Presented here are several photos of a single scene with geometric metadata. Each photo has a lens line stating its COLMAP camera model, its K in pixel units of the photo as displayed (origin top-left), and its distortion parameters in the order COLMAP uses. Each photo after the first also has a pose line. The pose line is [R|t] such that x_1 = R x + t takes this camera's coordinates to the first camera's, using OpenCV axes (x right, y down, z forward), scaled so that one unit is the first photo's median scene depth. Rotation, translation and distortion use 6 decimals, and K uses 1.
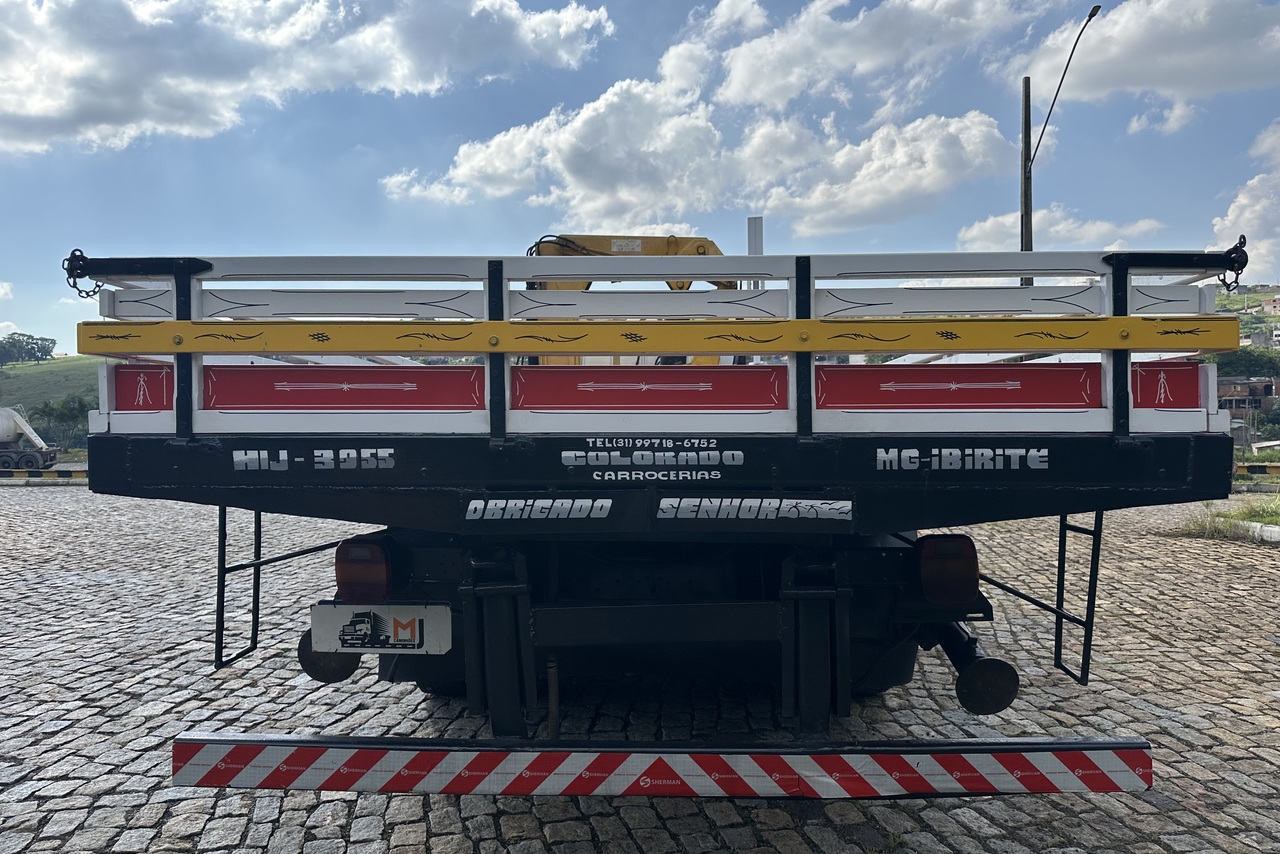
lens RADIAL K [[876.1, 0, 640.0], [0, 876.1, 427.0], [0, 0, 1]] dist [0.090295, -0.074192]
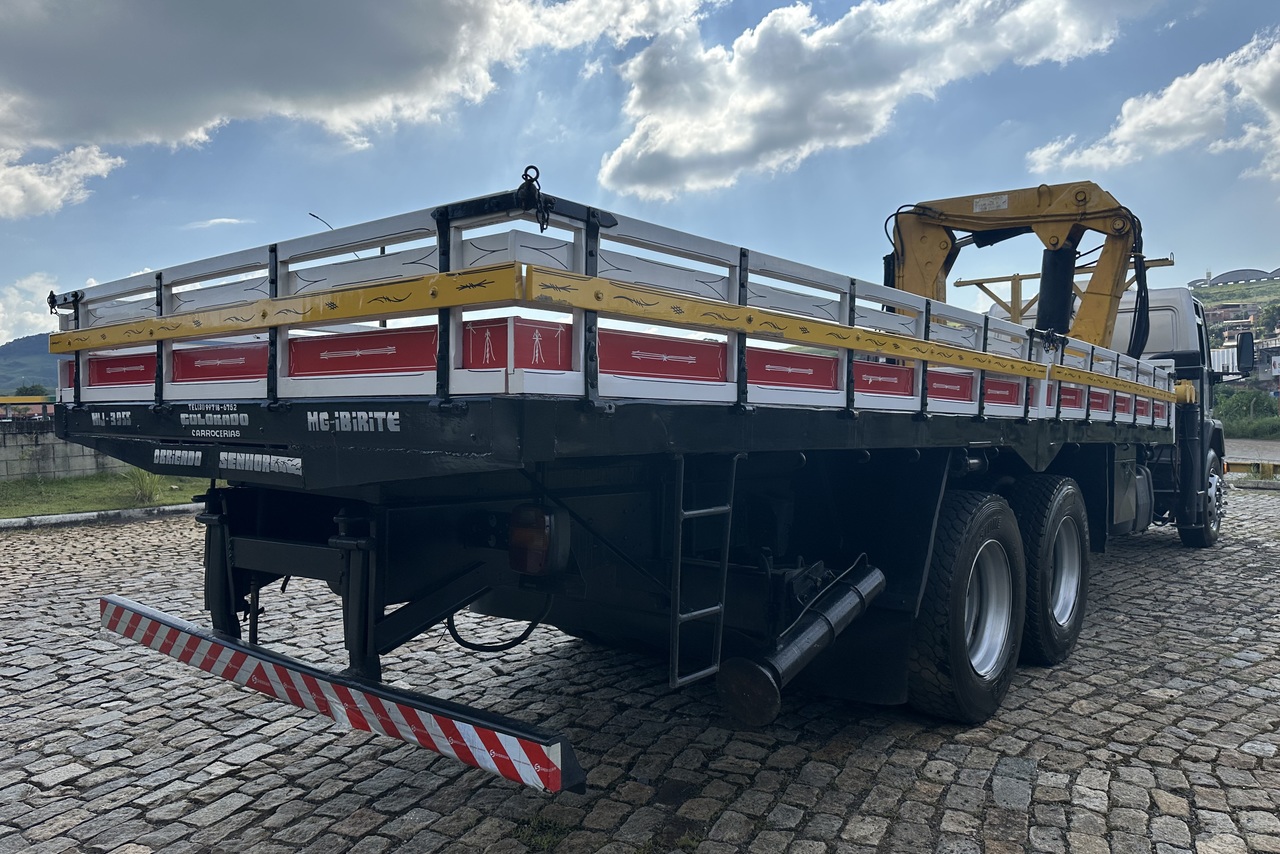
lens RADIAL K [[876.1, 0, 640.0], [0, 876.1, 427.0], [0, 0, 1]] dist [0.090295, -0.074192]
pose [[0.788068, 0.011213, -0.615486, 1.274012], [-0.002303, 0.999881, 0.015268, 0.025571], [0.615584, -0.010615, 0.788000, 0.374256]]
